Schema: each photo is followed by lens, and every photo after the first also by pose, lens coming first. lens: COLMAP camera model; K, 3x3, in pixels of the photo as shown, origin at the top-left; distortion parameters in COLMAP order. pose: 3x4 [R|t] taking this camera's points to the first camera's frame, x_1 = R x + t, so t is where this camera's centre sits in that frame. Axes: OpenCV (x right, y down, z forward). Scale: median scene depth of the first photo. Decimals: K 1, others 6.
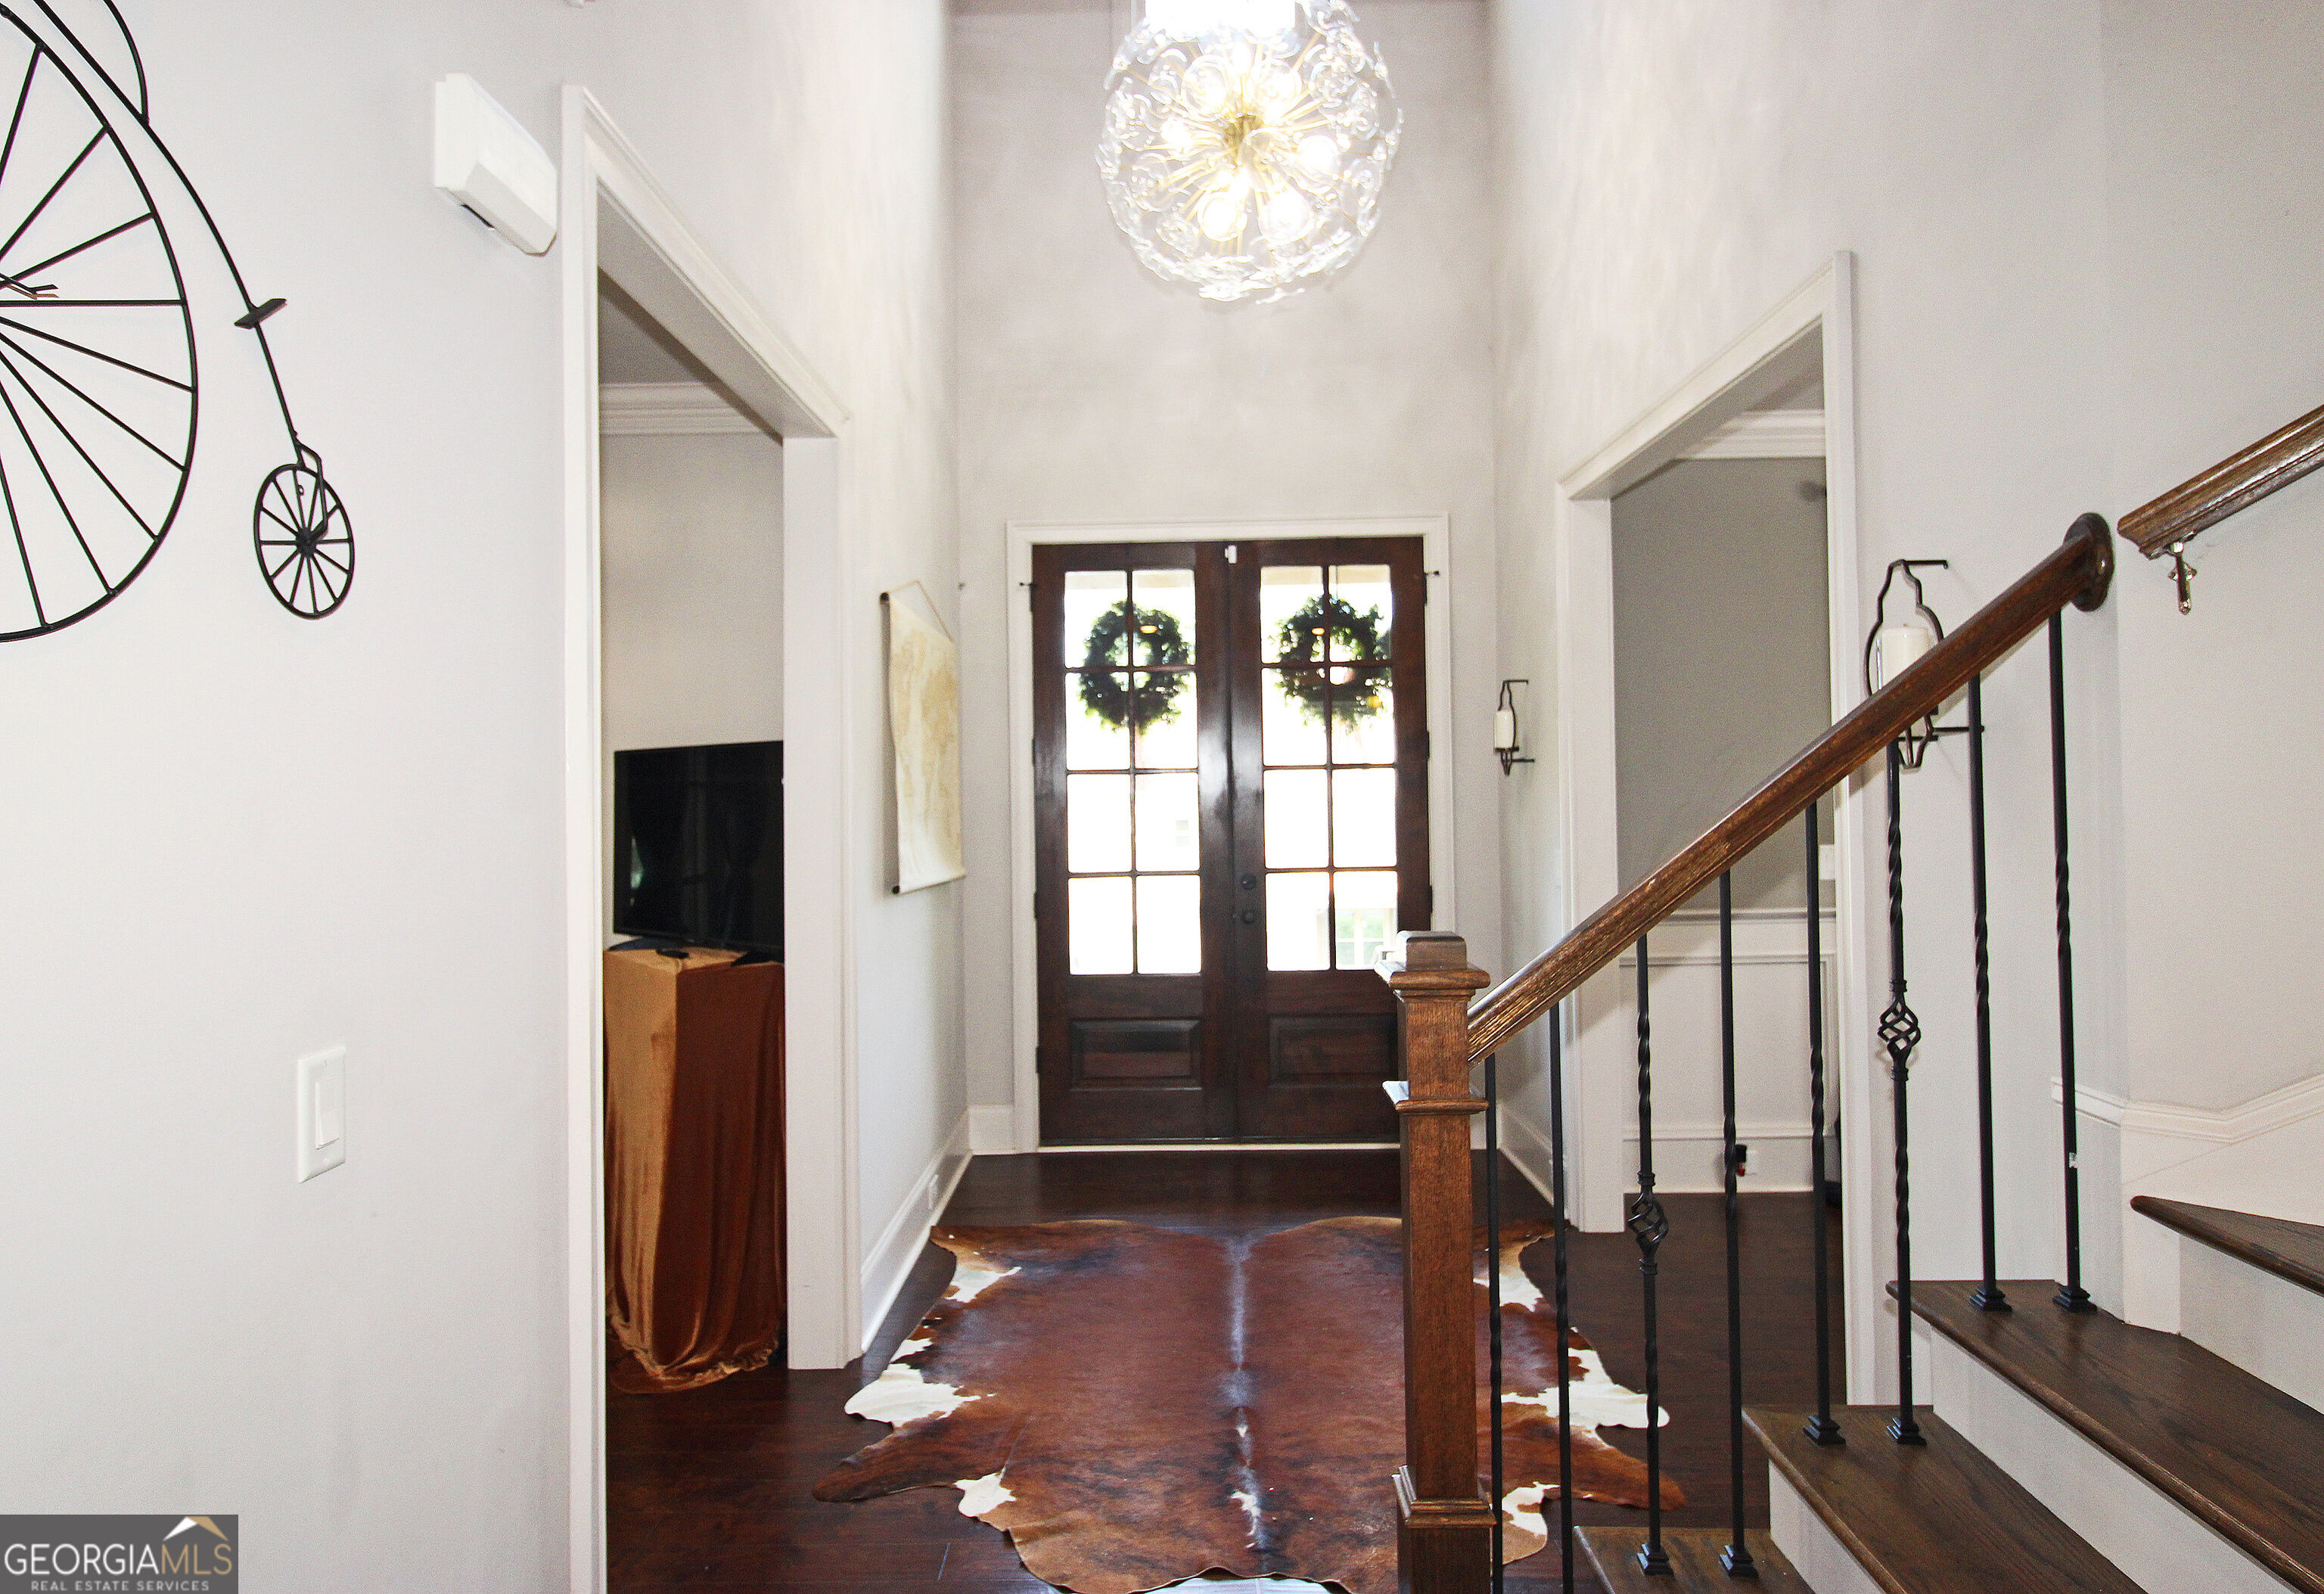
lens RADIAL K [[1248.6, 0, 1116.2], [0, 1248.6, 764.9], [0, 0, 1]] dist [0.001668, -0.002668]
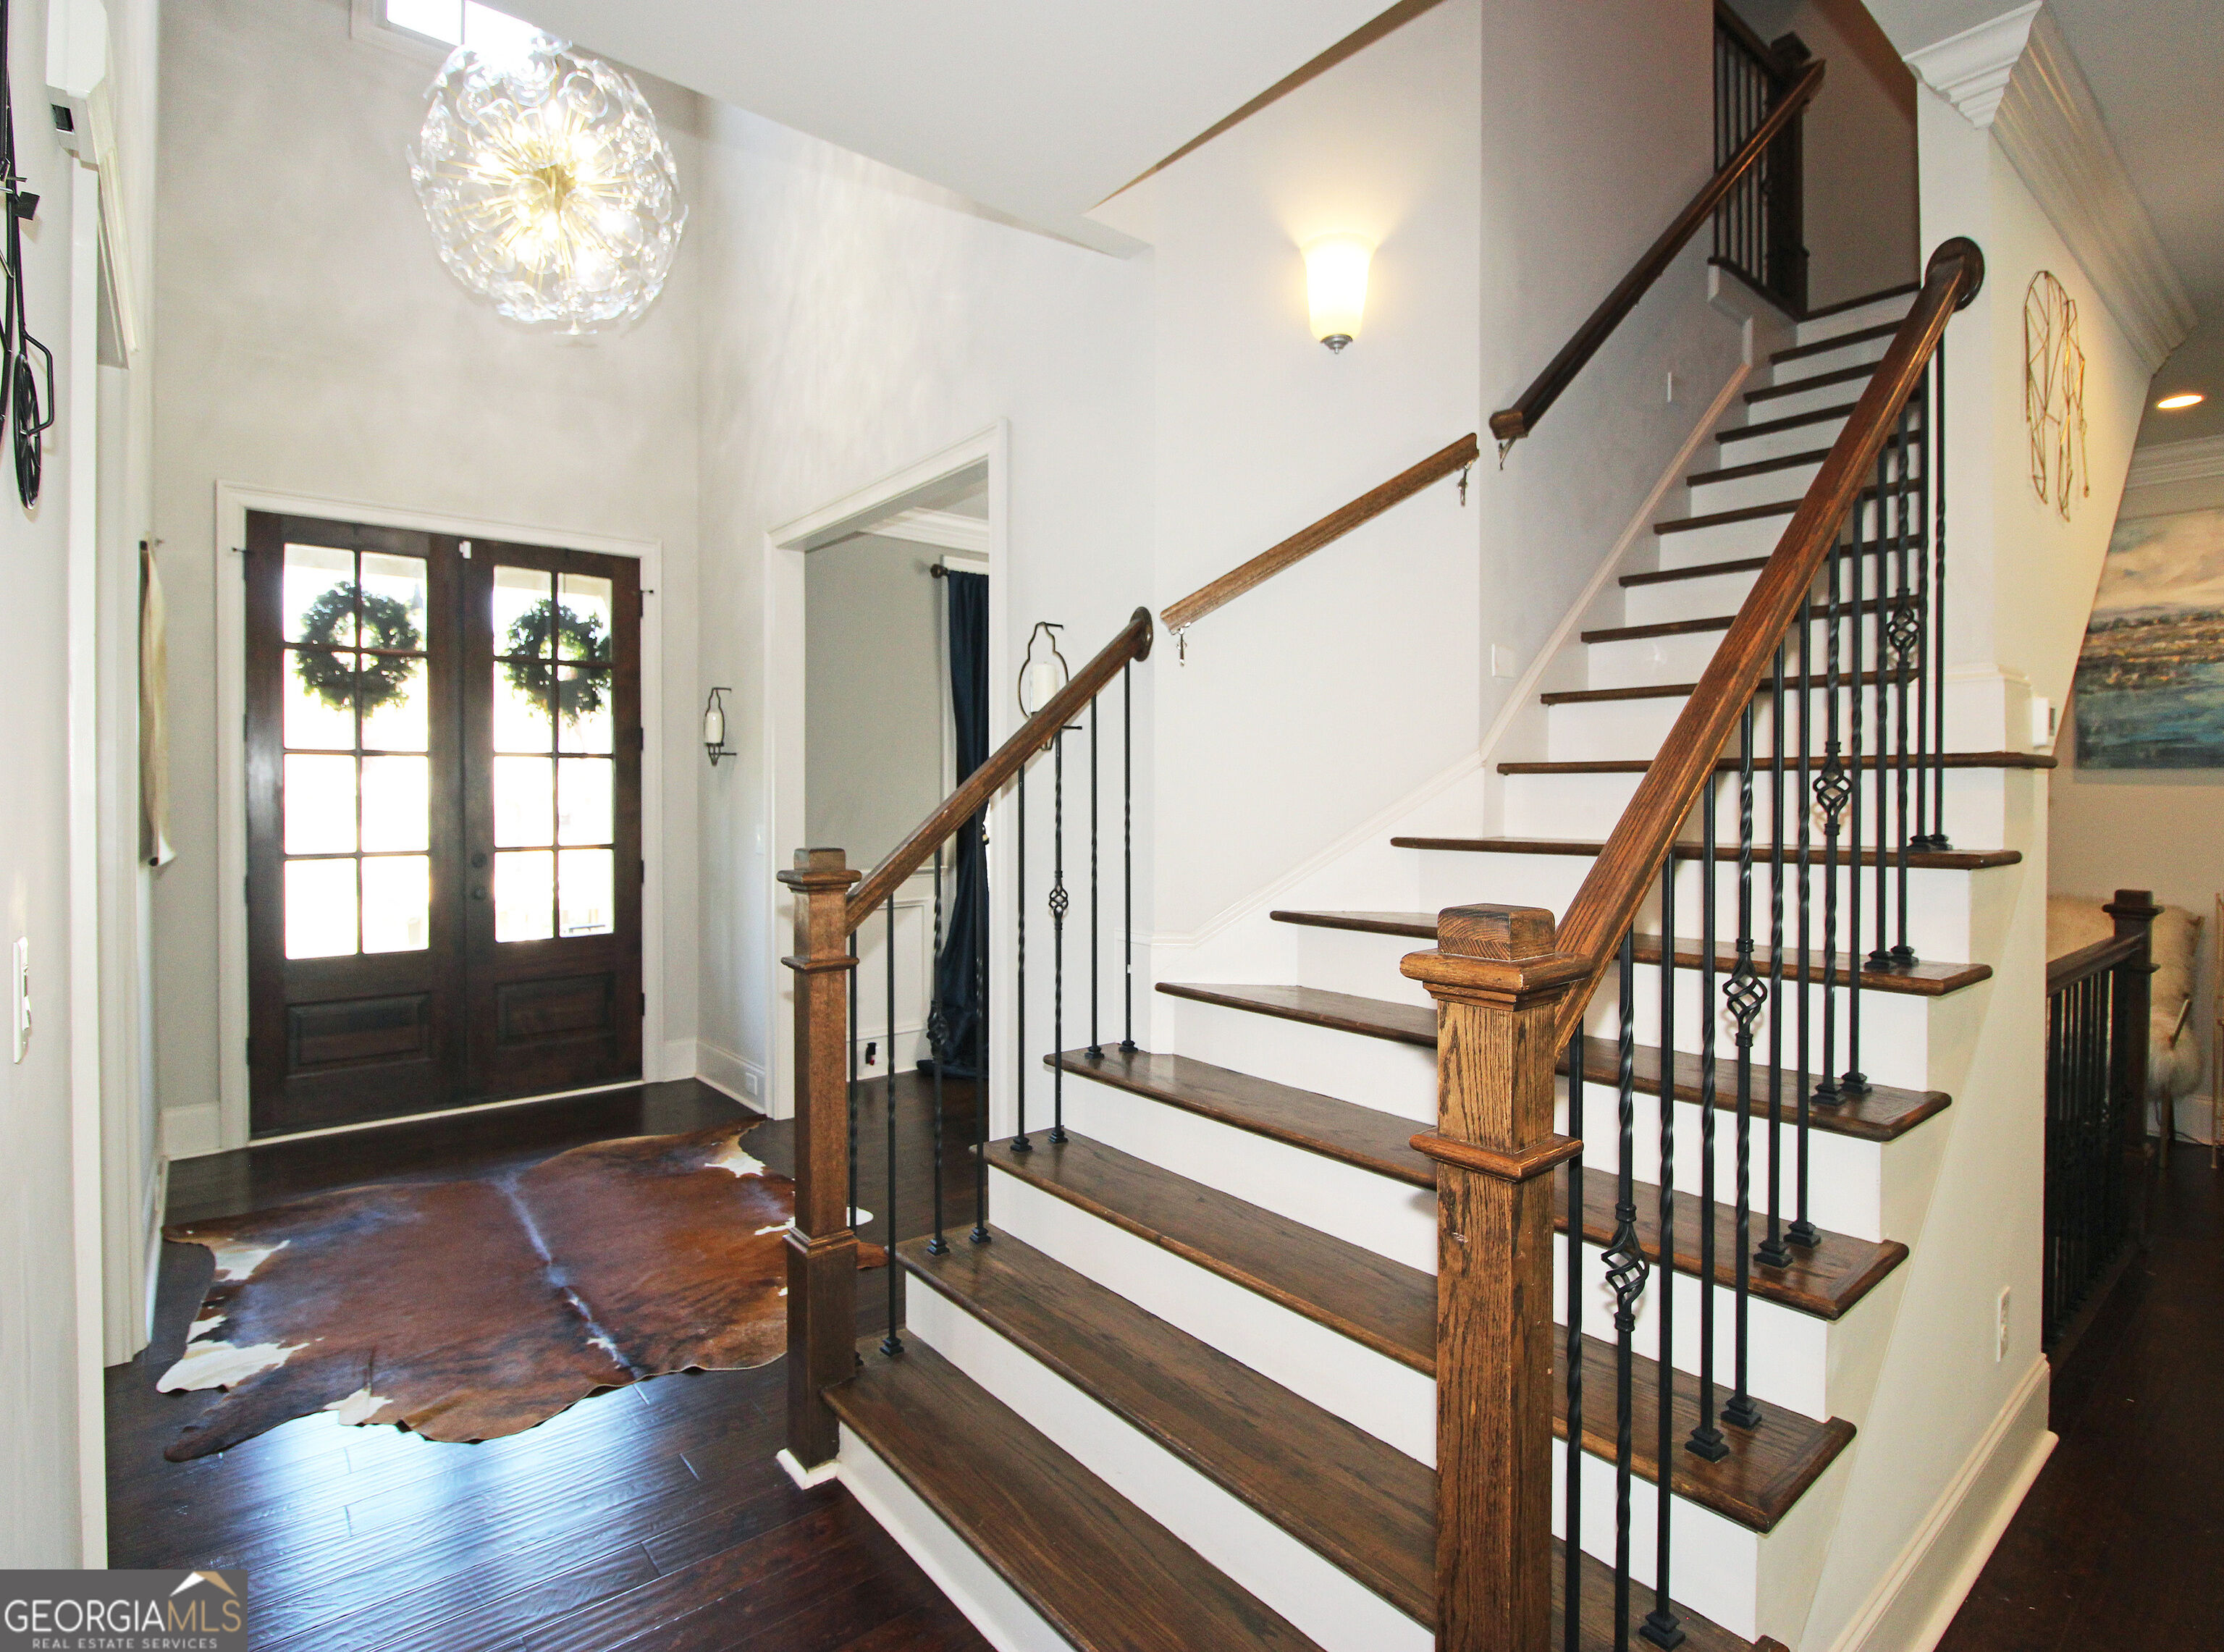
lens RADIAL K [[1098.2, 0, 1110.4], [0, 1098.2, 811.1], [0, 0, 1]] dist [-0.003530, -0.001251]
pose [[0.738669, -0.007809, 0.674023, -0.153338], [-0.013212, 0.999573, 0.026061, 0.024026], [-0.673939, -0.028156, 0.738250, -0.067287]]
